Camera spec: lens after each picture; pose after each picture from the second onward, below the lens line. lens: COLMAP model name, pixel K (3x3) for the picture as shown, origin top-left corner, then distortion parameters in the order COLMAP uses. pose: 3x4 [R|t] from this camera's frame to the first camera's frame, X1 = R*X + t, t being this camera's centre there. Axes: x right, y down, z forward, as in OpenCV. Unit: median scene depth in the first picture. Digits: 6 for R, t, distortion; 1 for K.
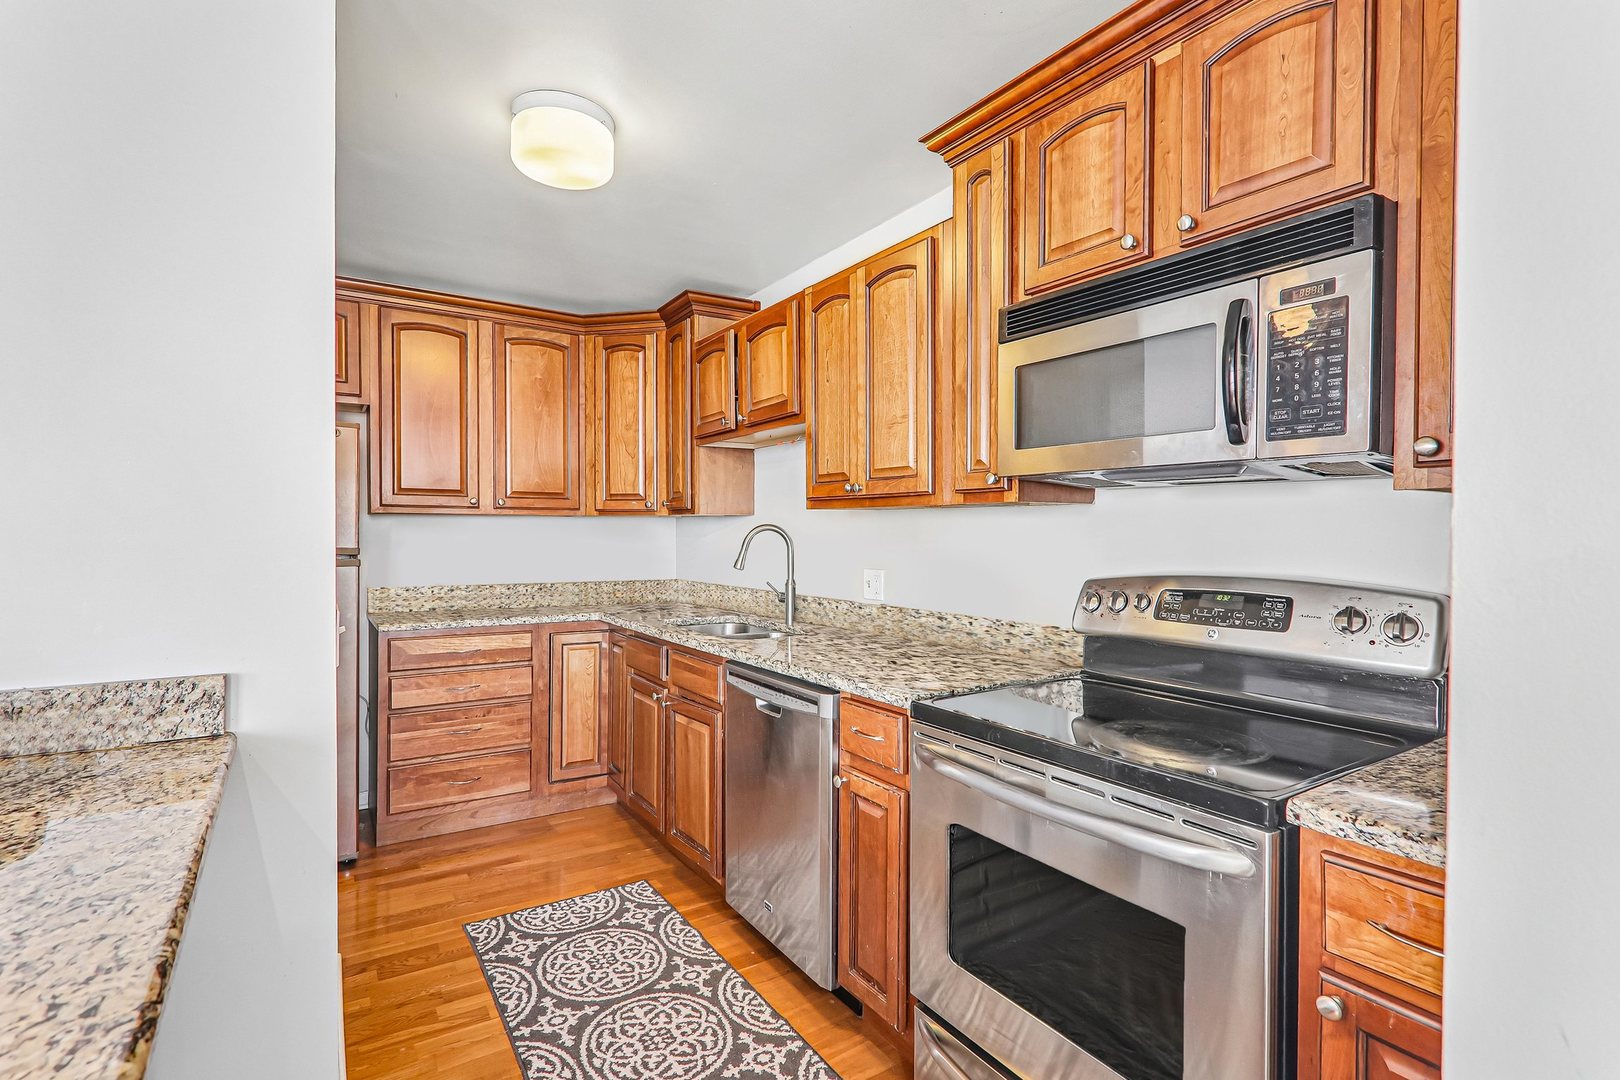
lens RADIAL K [[765.1, 0, 810.0], [0, 765.1, 540.0], [0, 0, 1]] dist [0.001005, 0.000159]
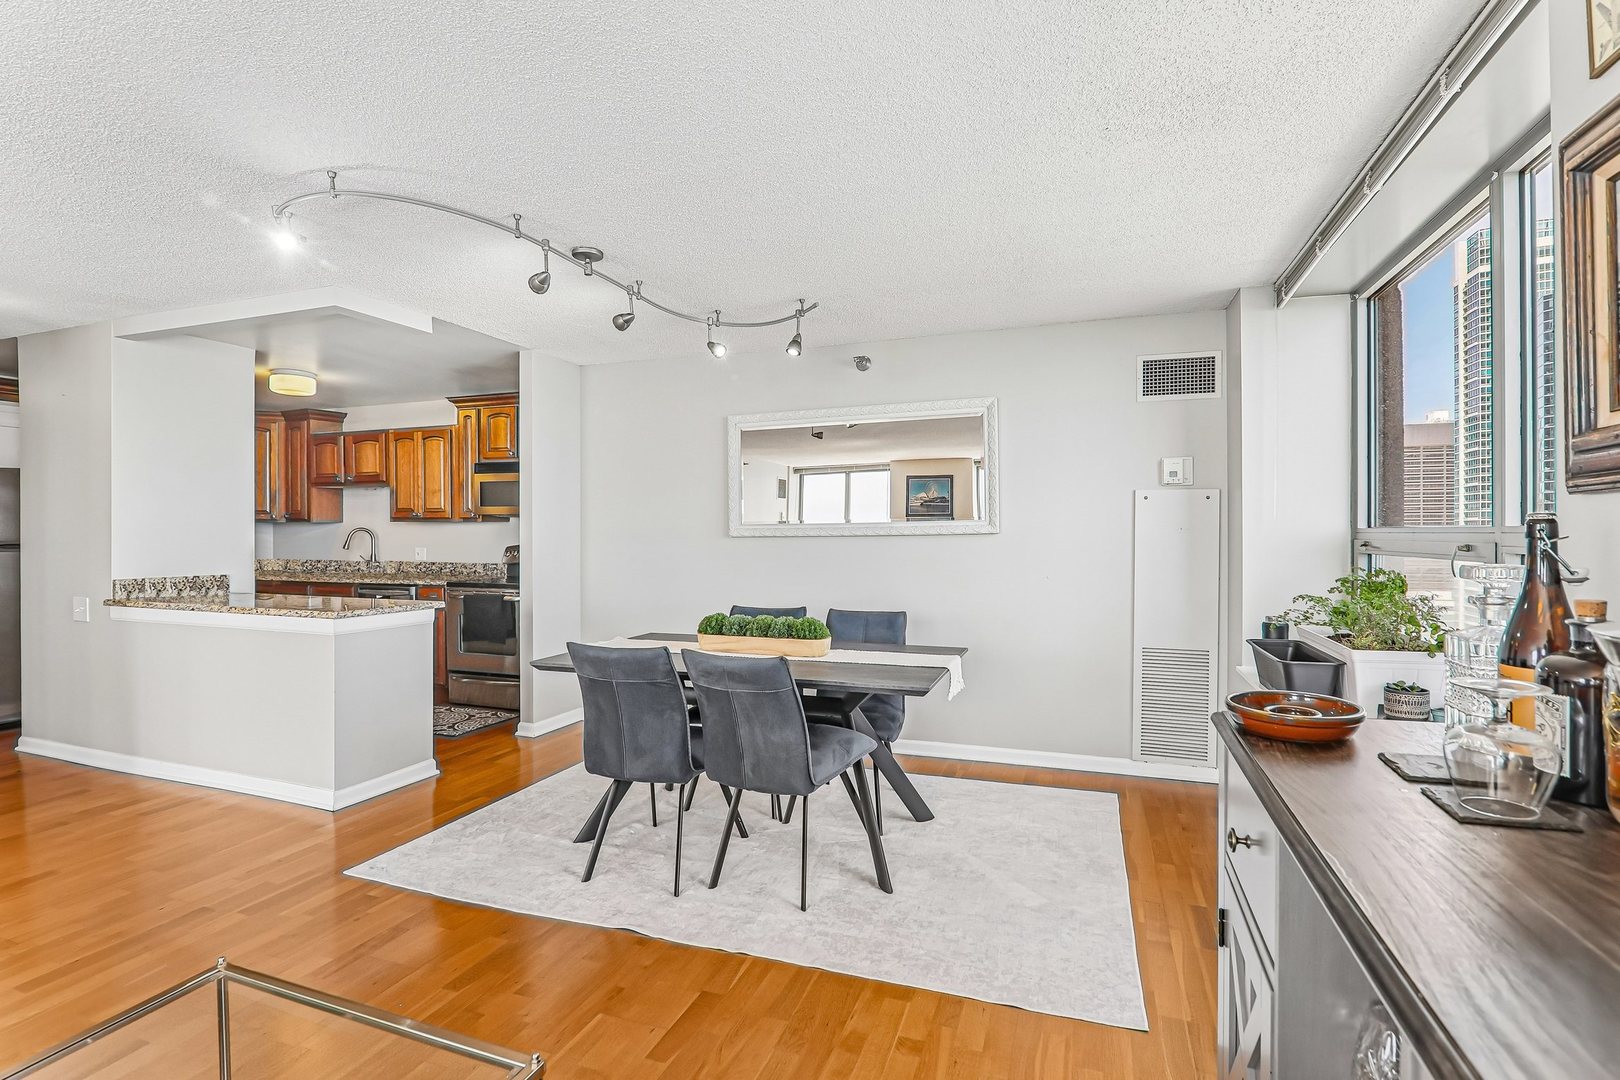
lens RADIAL K [[744.1, 0, 807.5], [0, 744.1, 533.2], [0, 0, 1]] dist [-0.015410, 0.000326]
pose [[0.793991, -0.005589, 0.607904, -0.461326], [0.009108, 0.999955, -0.002703, 0.016281], [-0.607861, 0.007683, 0.794006, -1.990520]]
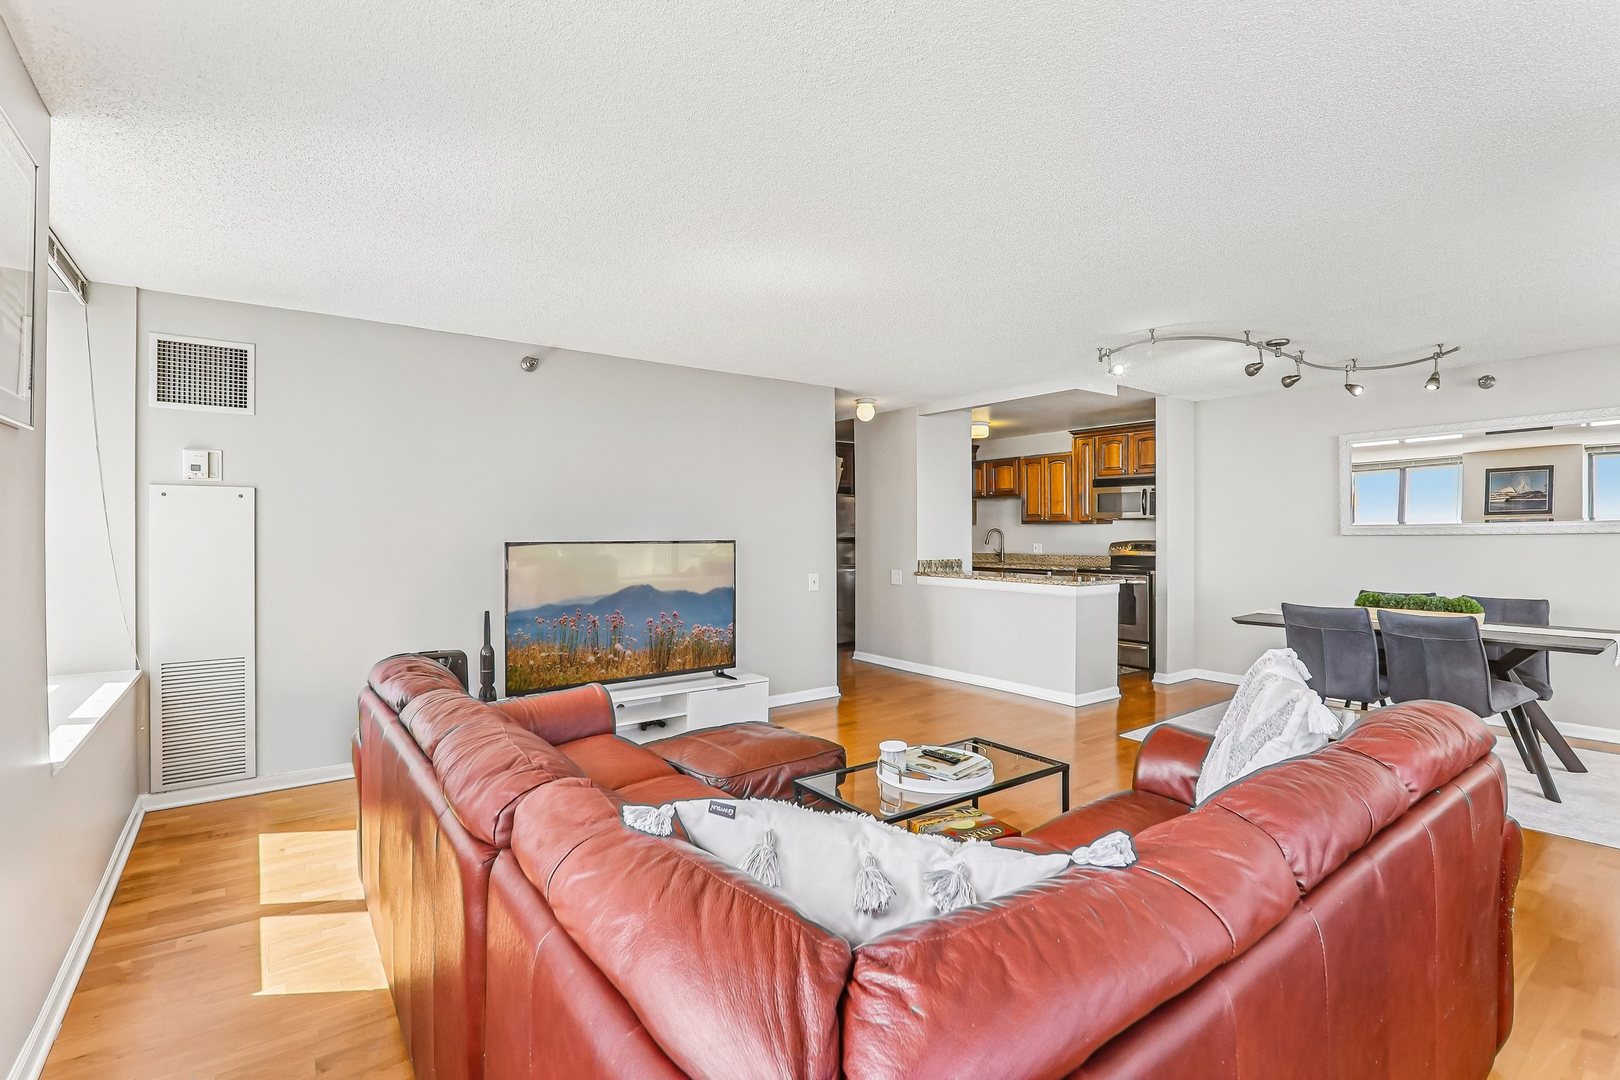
lens RADIAL K [[744.2, 0, 835.1], [0, 744.2, 534.1], [0, 0, 1]] dist [-0.017283, 0.000194]
pose [[0.995198, -0.006544, 0.097667, -1.357130], [0.007116, 0.999960, -0.005510, 0.016992], [-0.097627, 0.006178, 0.995204, -2.547047]]
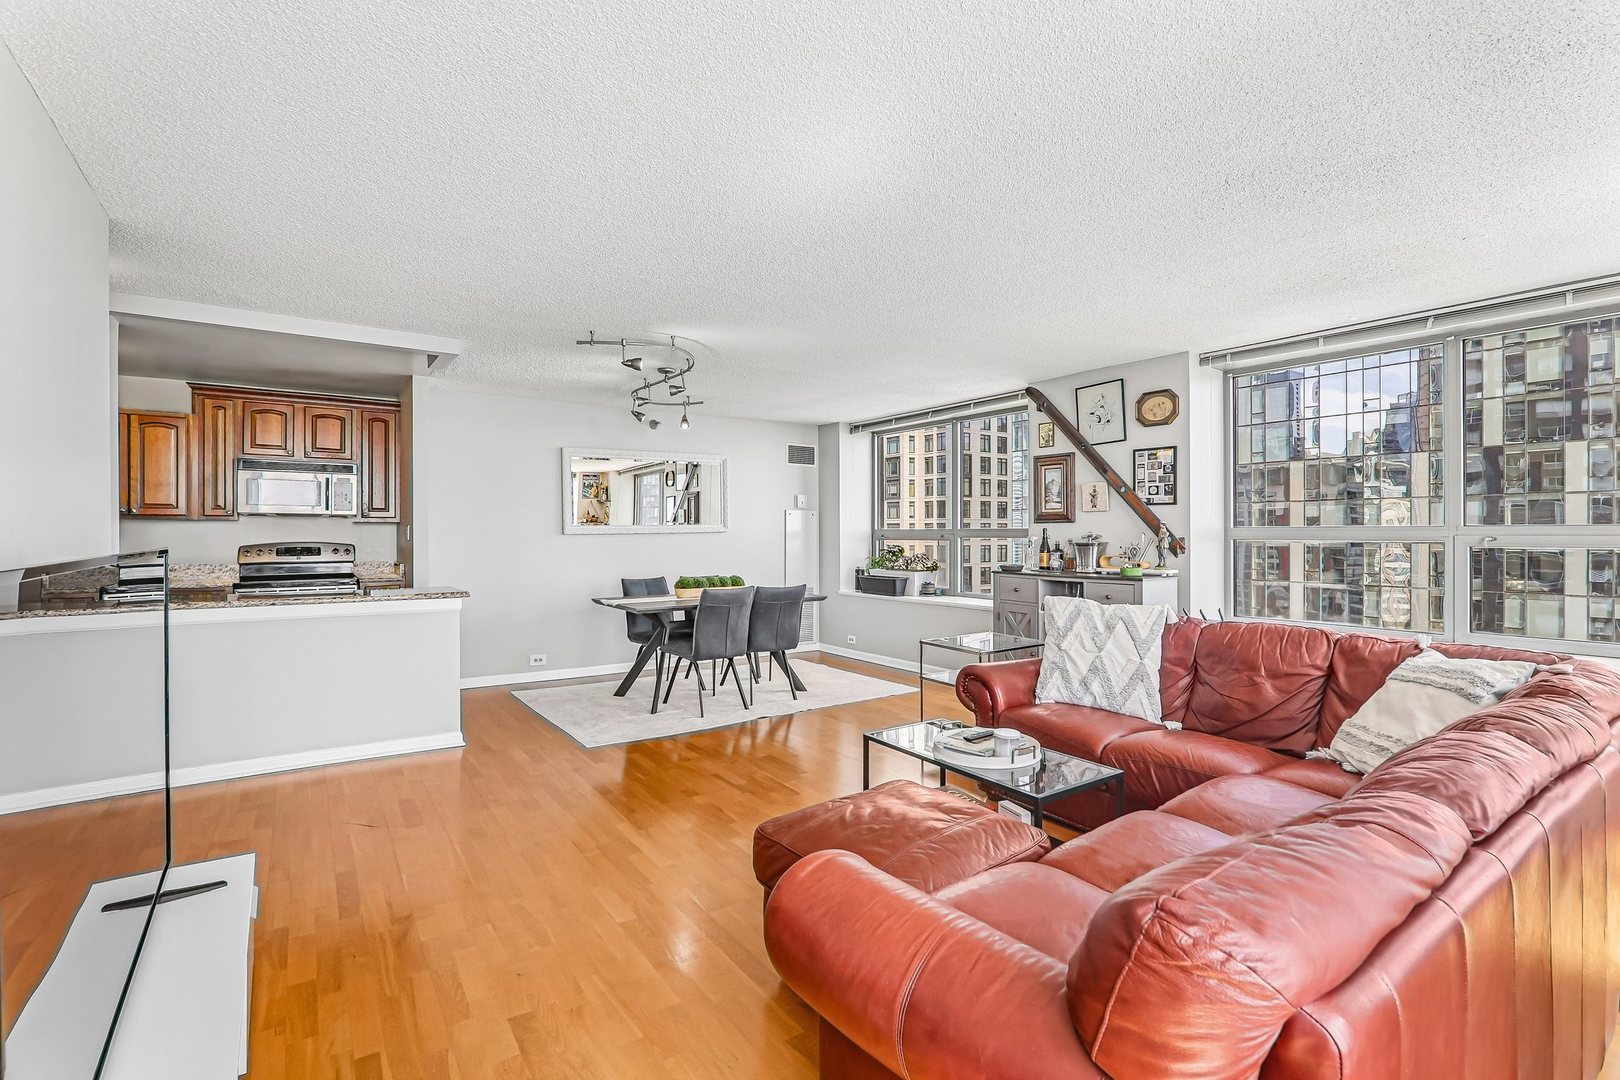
lens RADIAL K [[765.1, 0, 810.0], [0, 765.1, 540.0], [0, 0, 1]] dist [0.001005, 0.000159]
pose [[-0.051103, -0.010123, 0.998642, -2.469172], [0.010479, 0.999888, 0.010672, 0.016519], [-0.998638, 0.011010, -0.050991, -0.957776]]
